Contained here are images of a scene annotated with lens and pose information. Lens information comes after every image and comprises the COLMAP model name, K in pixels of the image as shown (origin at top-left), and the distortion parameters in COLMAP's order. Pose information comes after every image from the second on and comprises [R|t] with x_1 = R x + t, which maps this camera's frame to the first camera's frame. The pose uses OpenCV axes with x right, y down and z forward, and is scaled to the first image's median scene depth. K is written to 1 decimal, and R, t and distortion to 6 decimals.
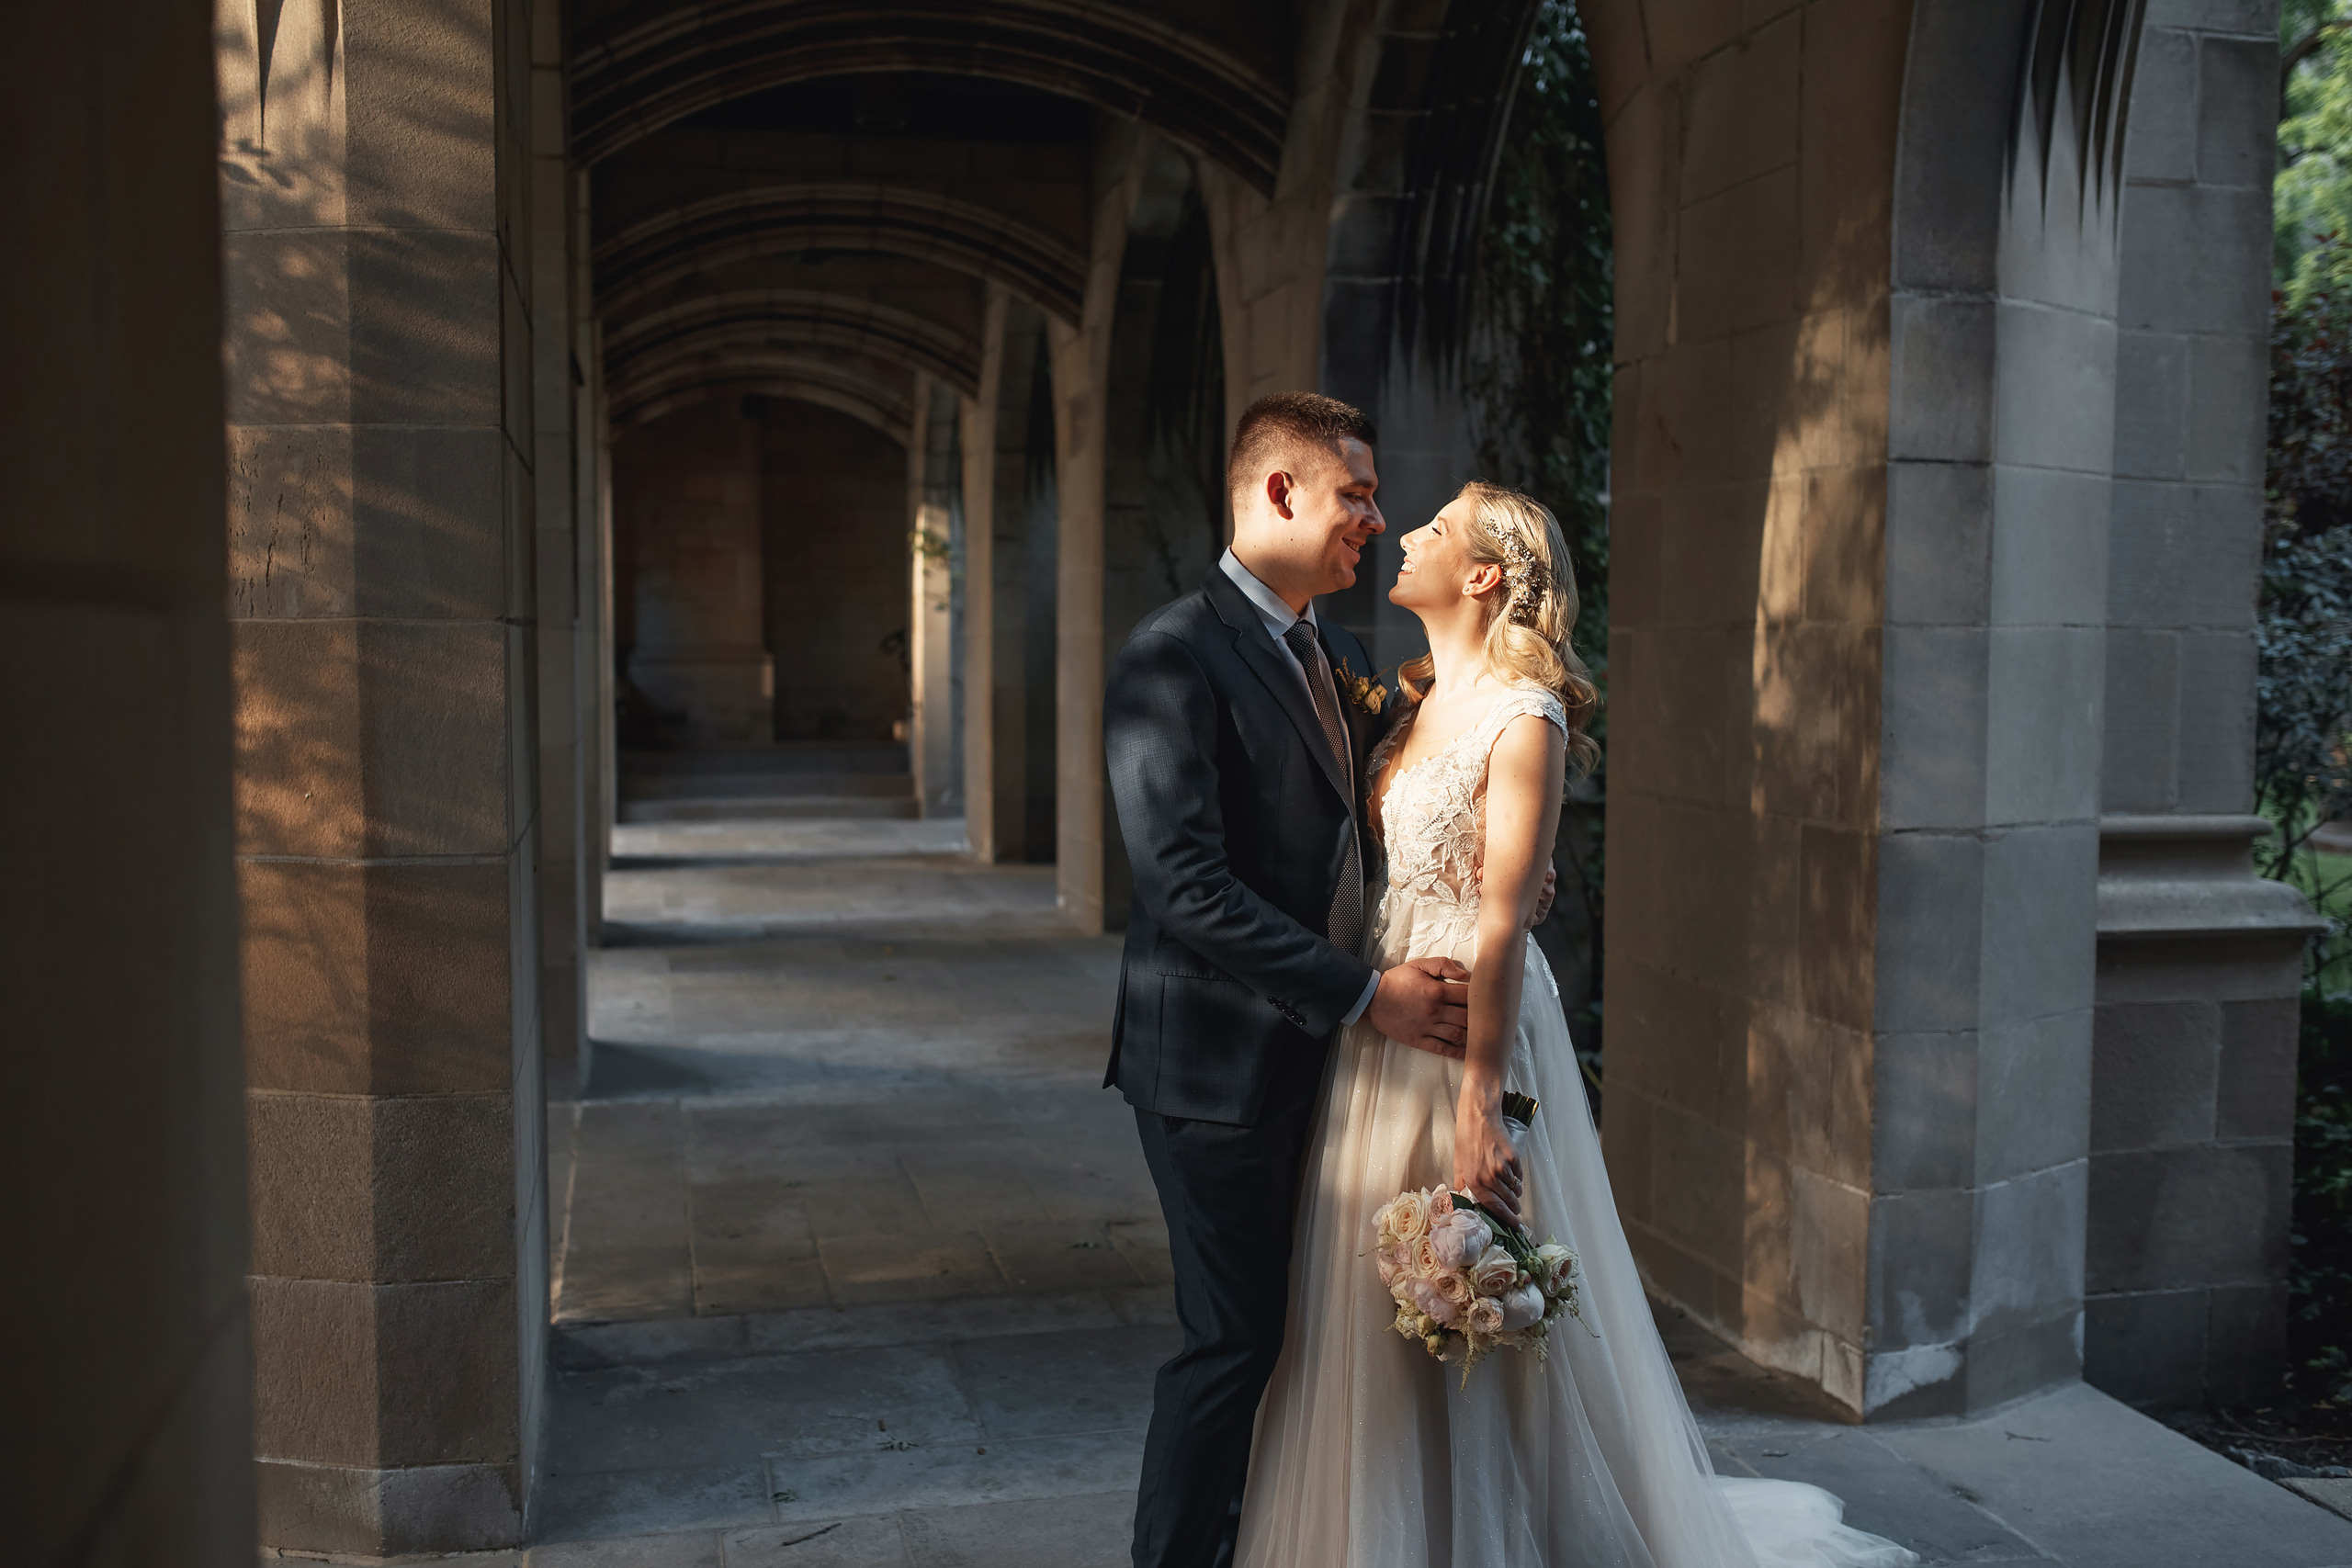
lens RADIAL K [[2399.1, 0, 1176.0], [0, 2399.1, 784.0], [0, 0, 1]] dist [-0.053243, 0.102396]
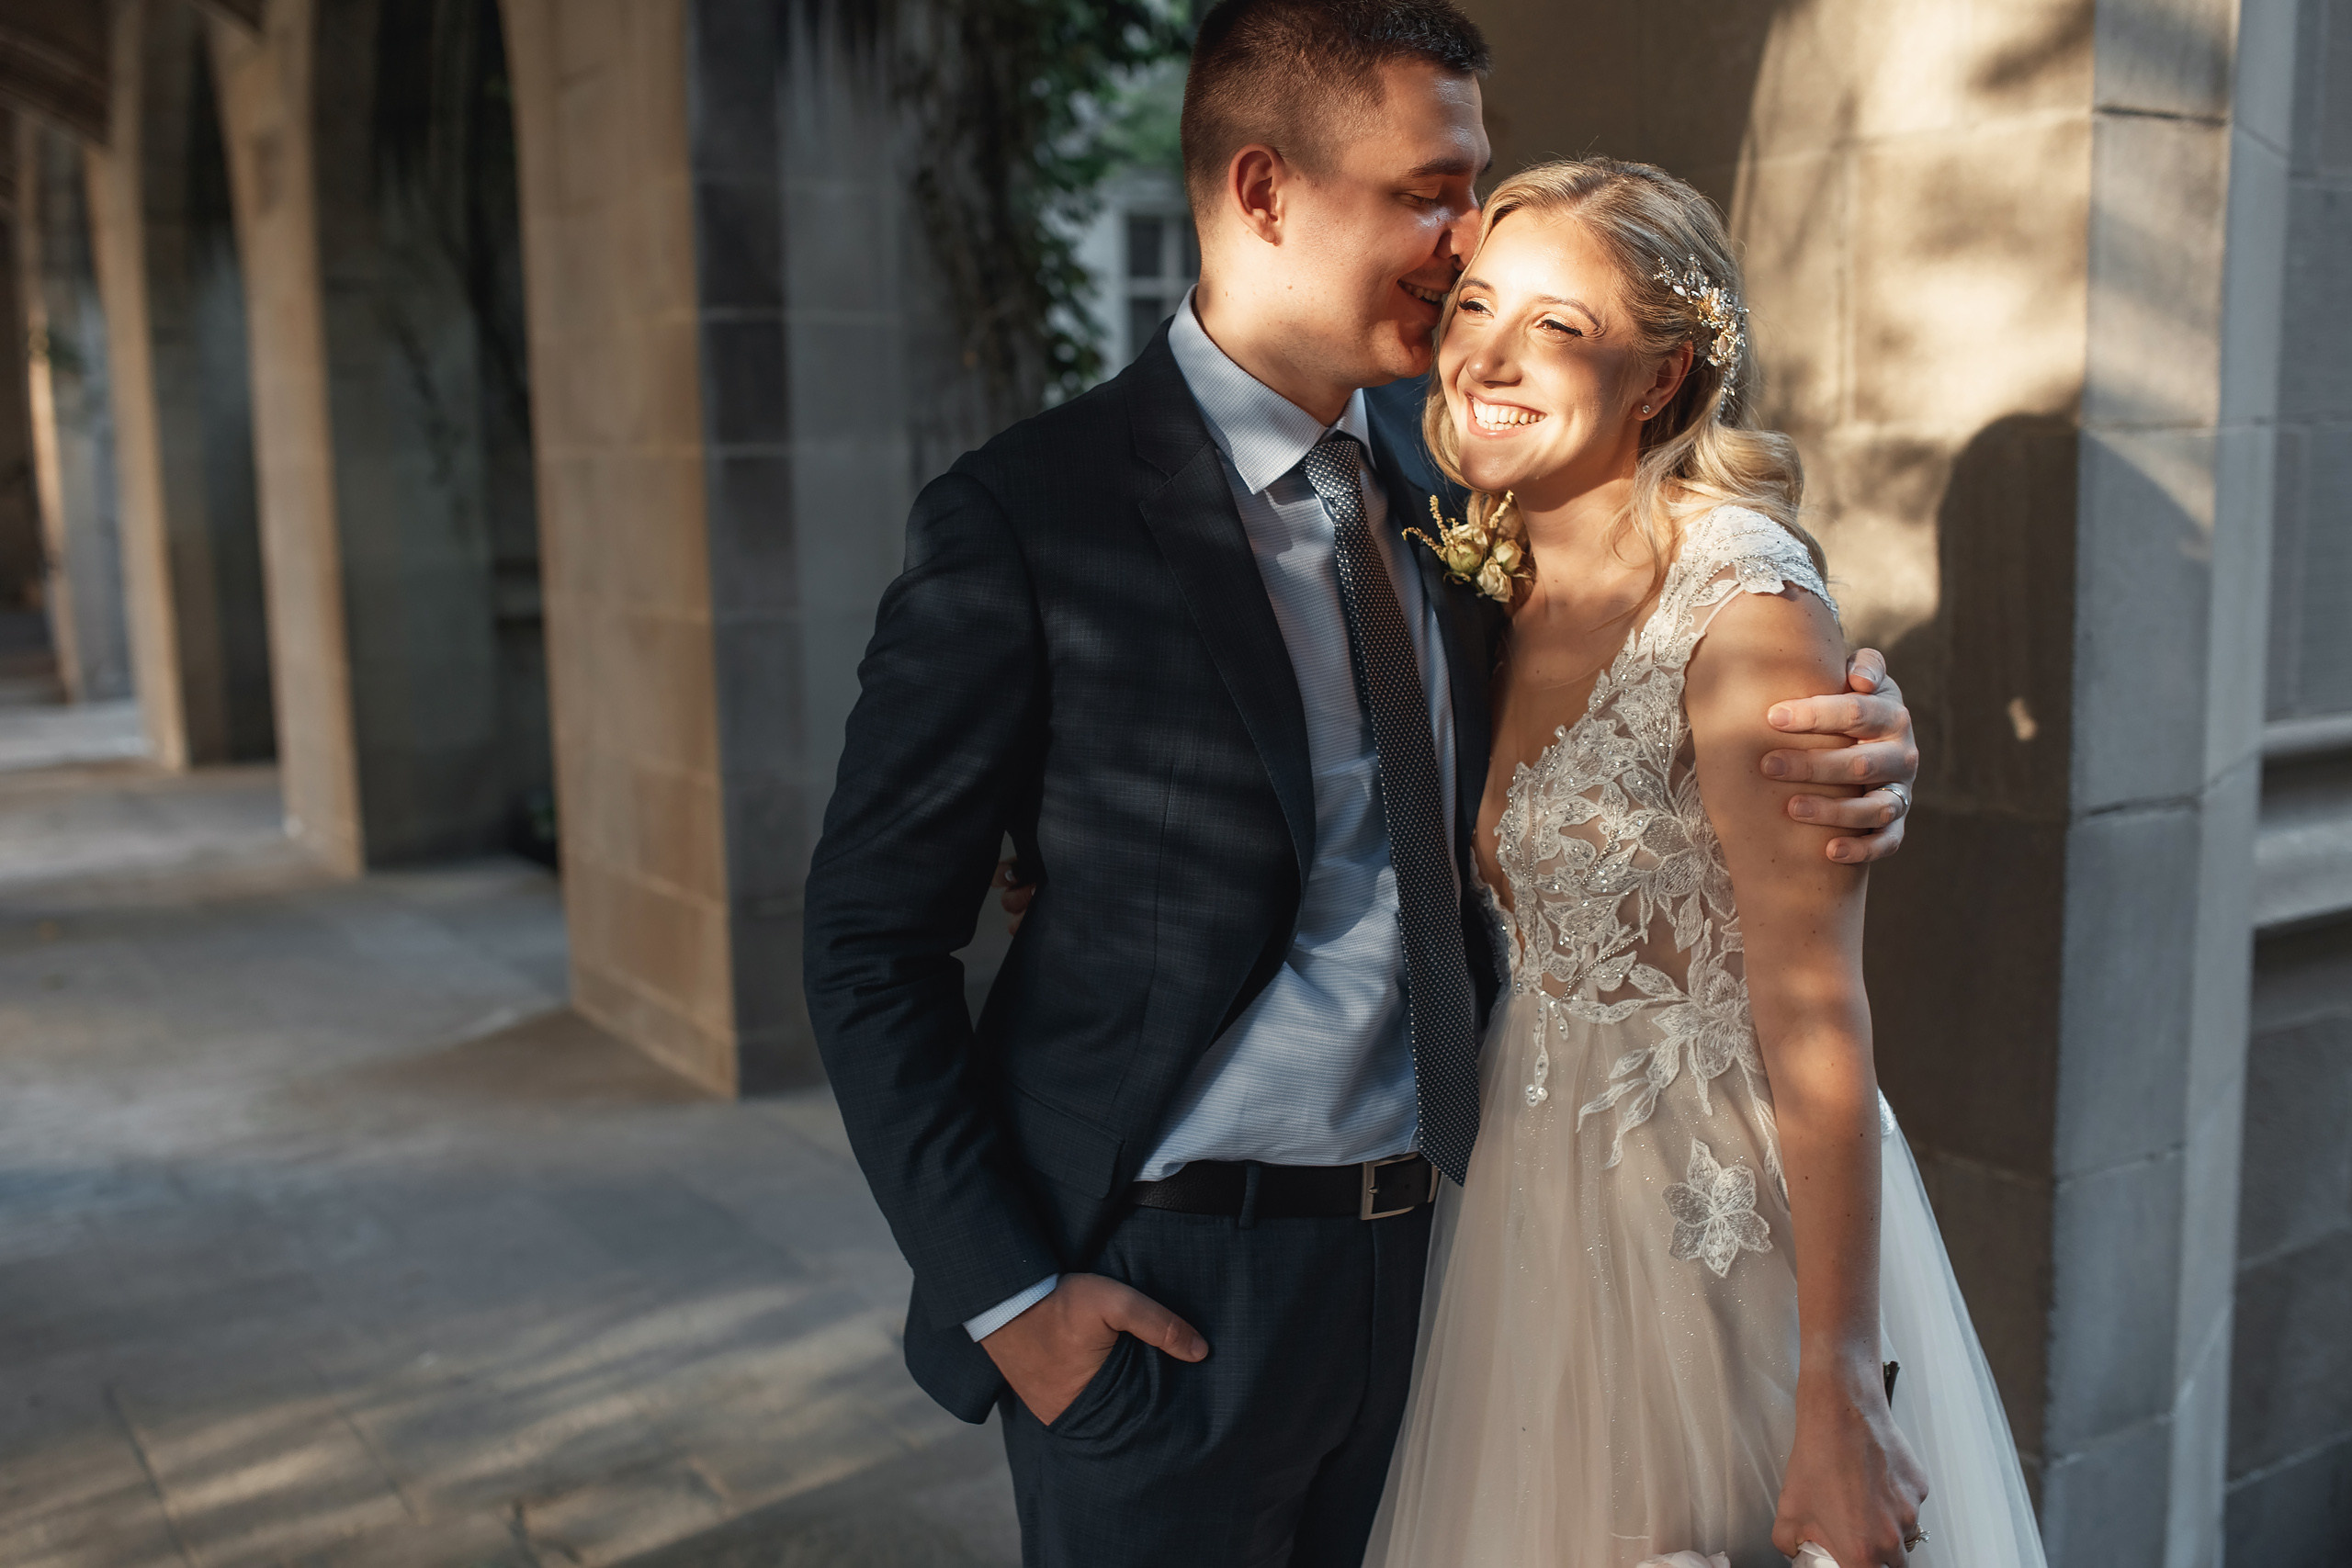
lens RADIAL K [[2399.1, 0, 1176.0], [0, 2399.1, 784.0], [0, 0, 1]] dist [-0.053243, 0.102396]
pose [[0.944663, -0.076160, 0.319080, -0.039751], [0.049742, 0.994685, 0.090153, -0.027917], [-0.324250, -0.069292, 0.943430, 0.342963]]
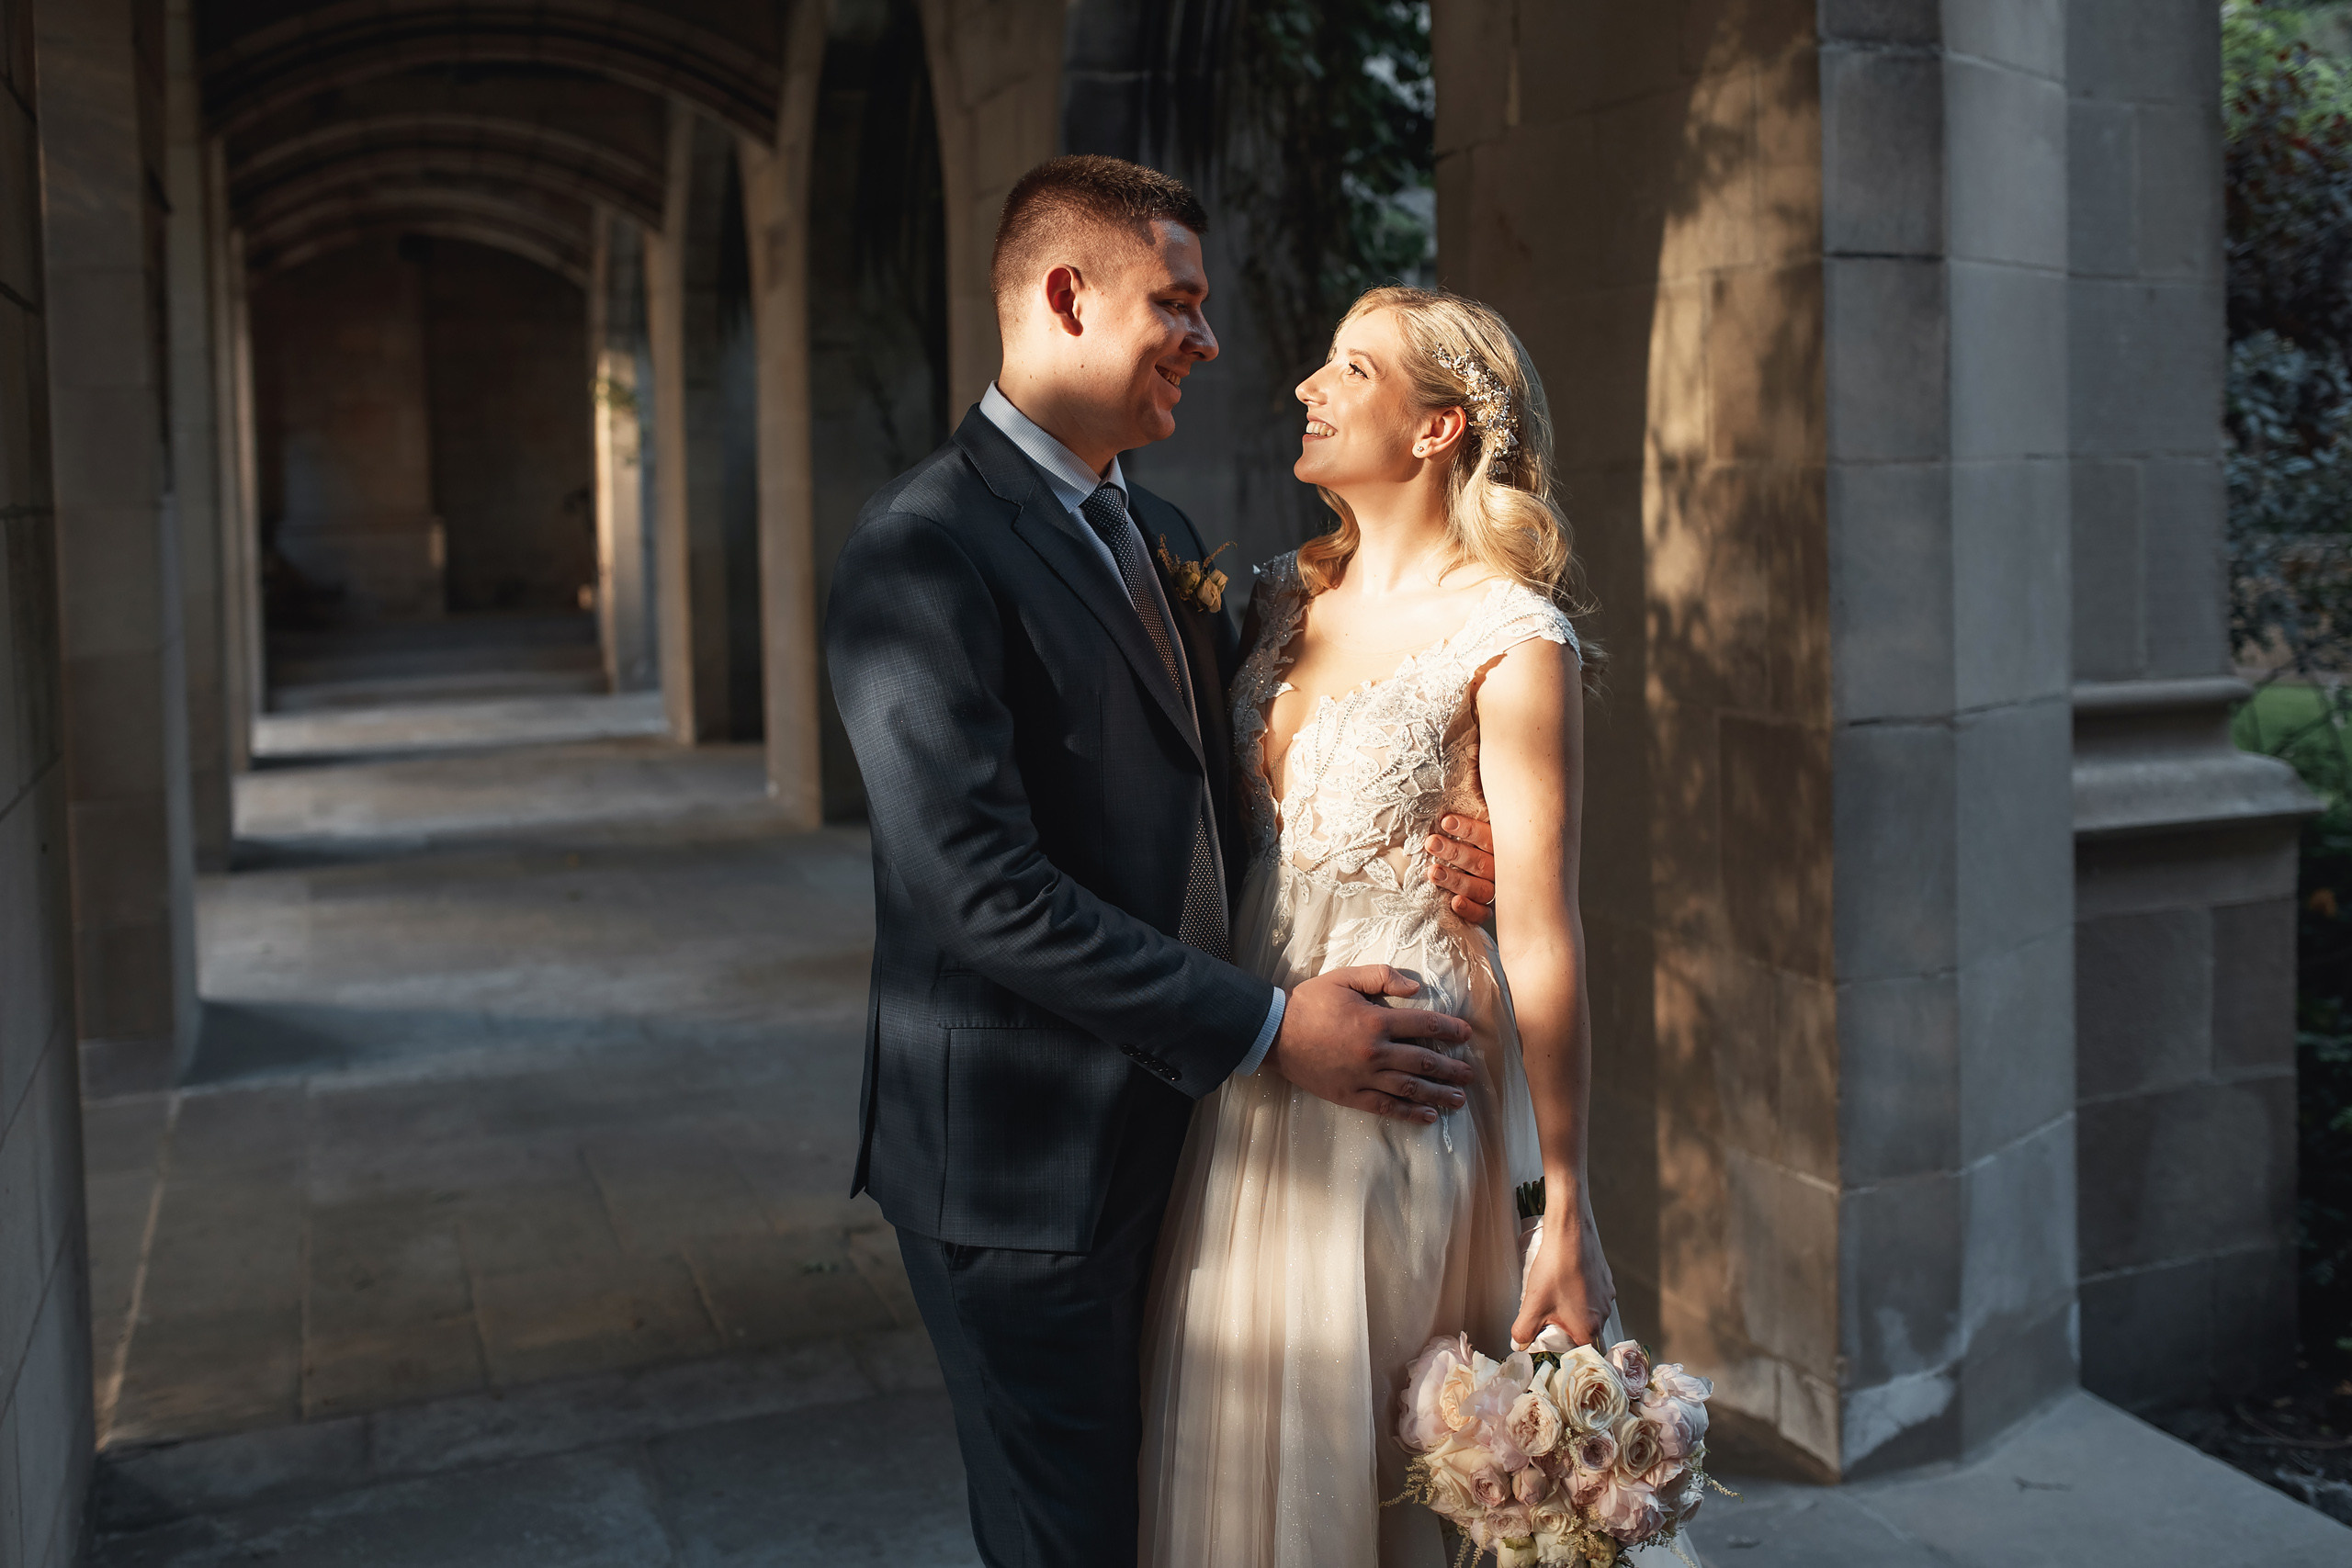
lens RADIAL K [[2393.1, 0, 1220.8], [0, 2393.1, 518.3], [0, 0, 1]] dist [-0.056162, 0.051539]
pose [[0.989534, -0.030499, 0.141043, -0.007971], [0.036661, 0.998474, -0.041298, -0.014172], [-0.139568, 0.046036, 0.989142, 0.153013]]
